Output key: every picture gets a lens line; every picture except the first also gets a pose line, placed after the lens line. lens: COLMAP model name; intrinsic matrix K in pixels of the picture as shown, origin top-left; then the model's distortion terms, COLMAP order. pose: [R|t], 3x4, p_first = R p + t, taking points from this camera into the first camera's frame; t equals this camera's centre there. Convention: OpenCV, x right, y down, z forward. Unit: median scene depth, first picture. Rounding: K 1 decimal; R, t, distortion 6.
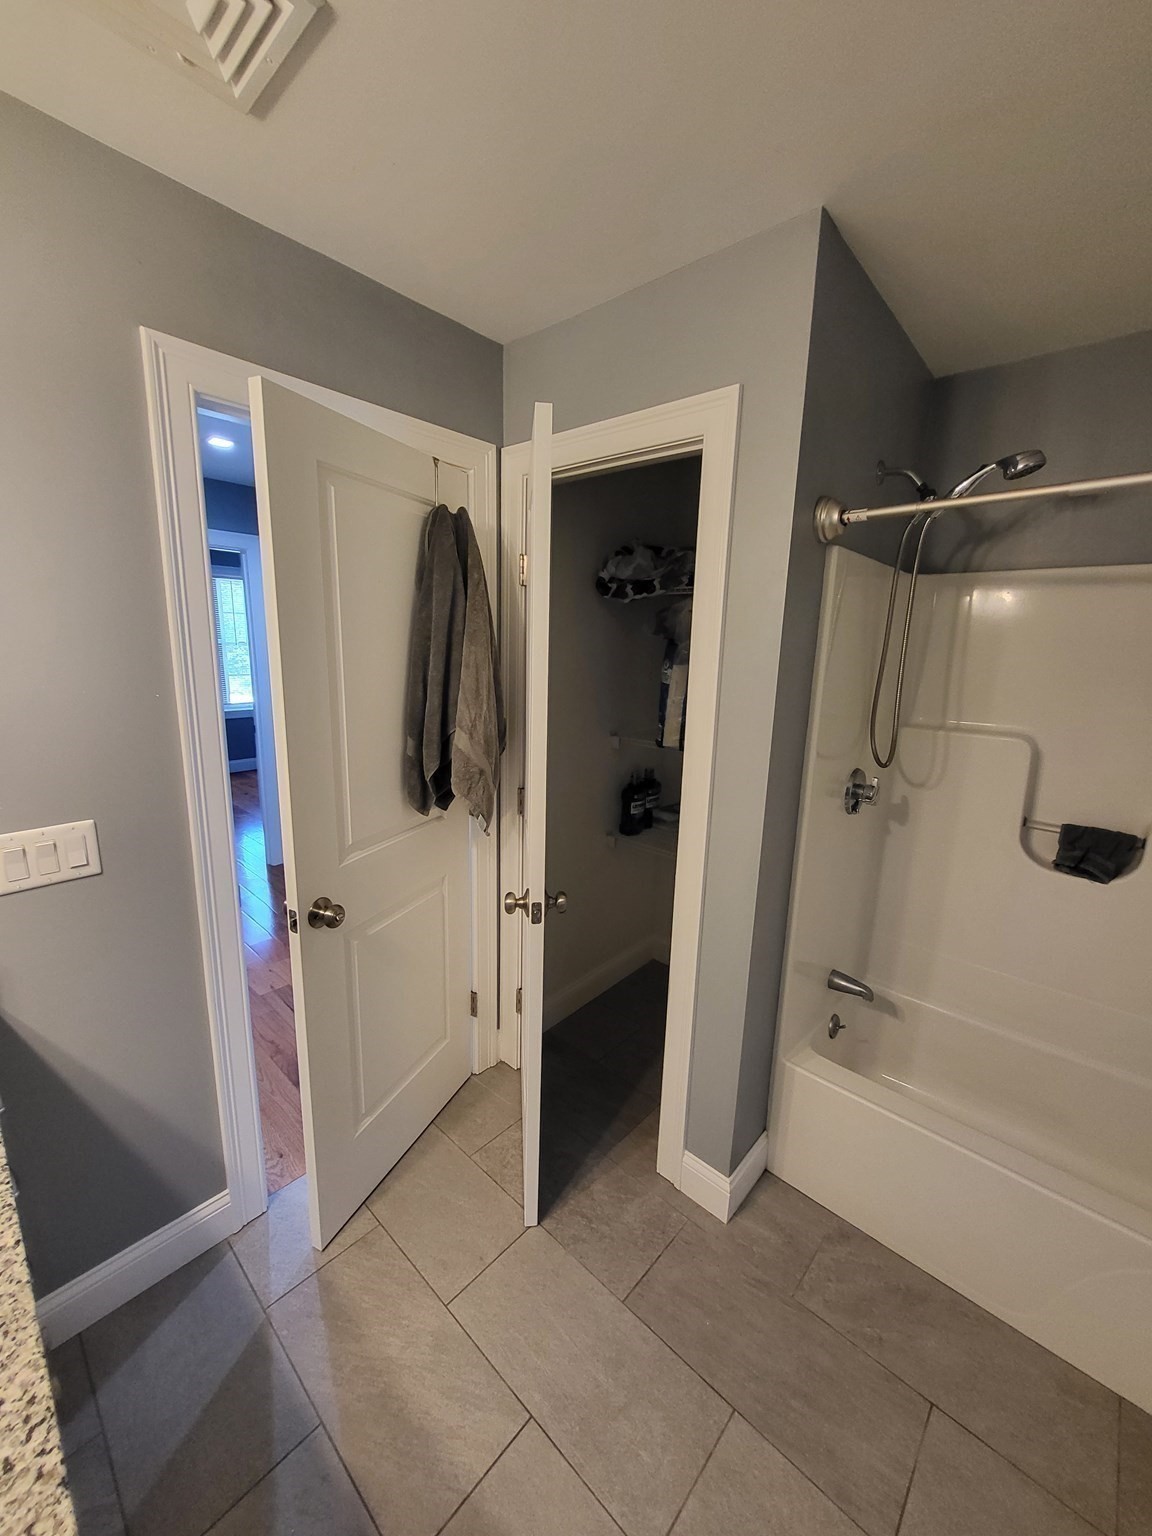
lens RADIAL K [[609.3, 0, 576.0], [0, 609.3, 768.0], [0, 0, 1]] dist [0.001361, 0.000240]
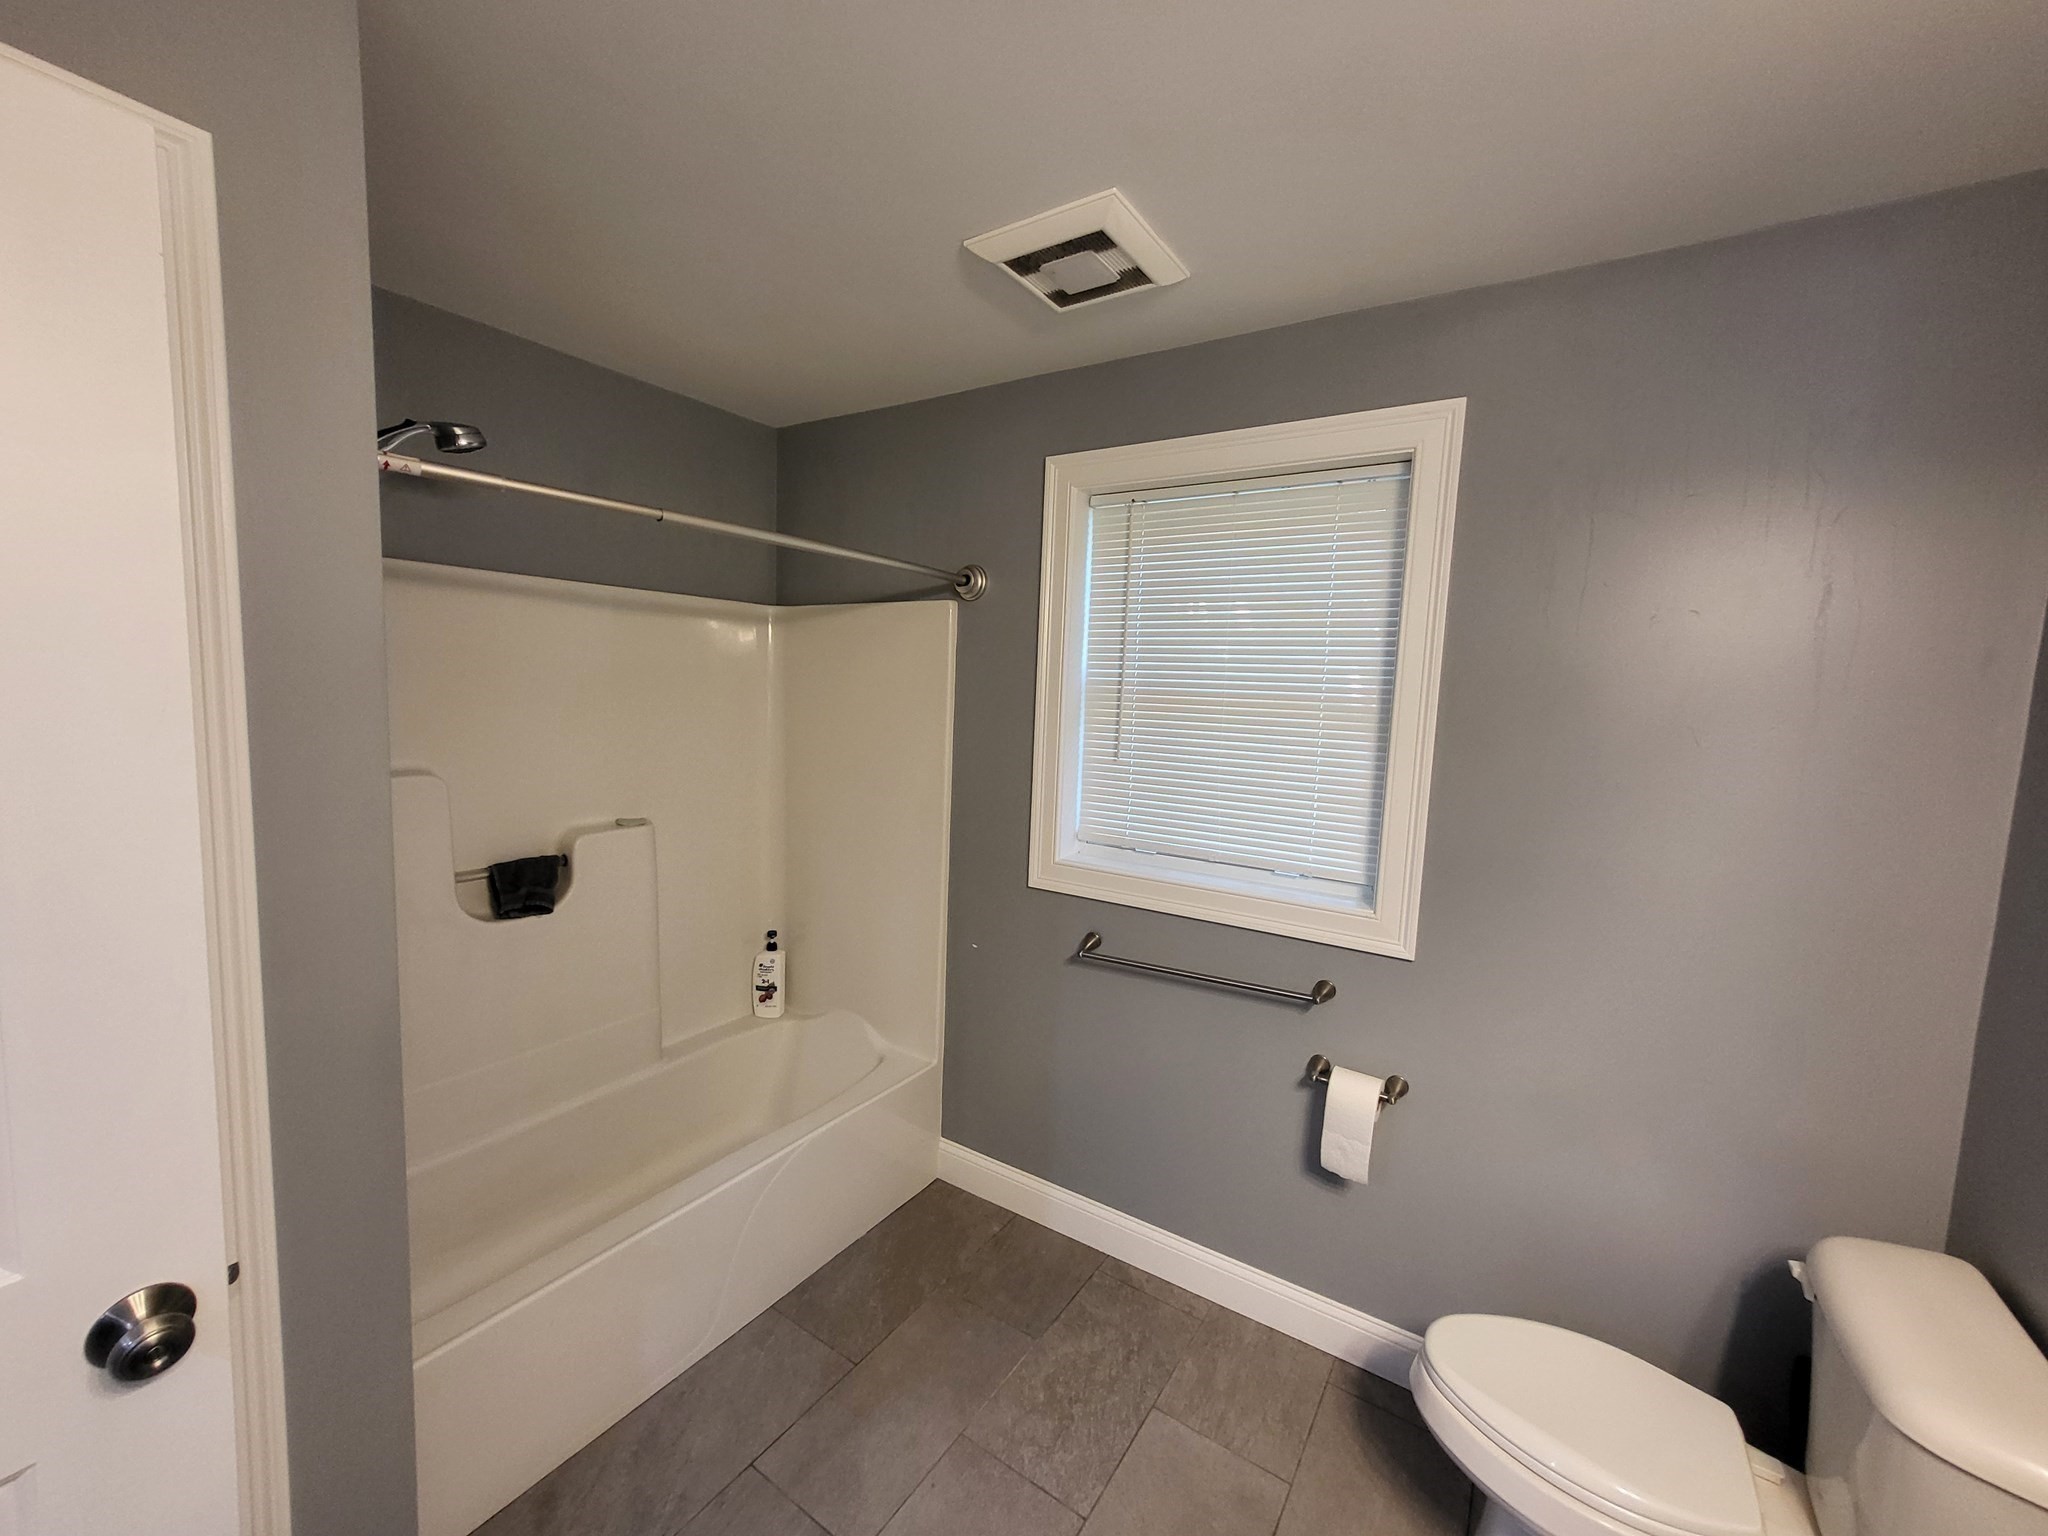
lens RADIAL K [[817.6, 0, 1024.0], [0, 817.6, 768.0], [0, 0, 1]] dist [-0.000524, -0.000030]
pose [[-0.169308, -0.129835, 0.976974, -0.513386], [0.155084, 0.975426, 0.156505, -0.126492], [-0.973285, 0.178010, -0.145012, 0.507583]]
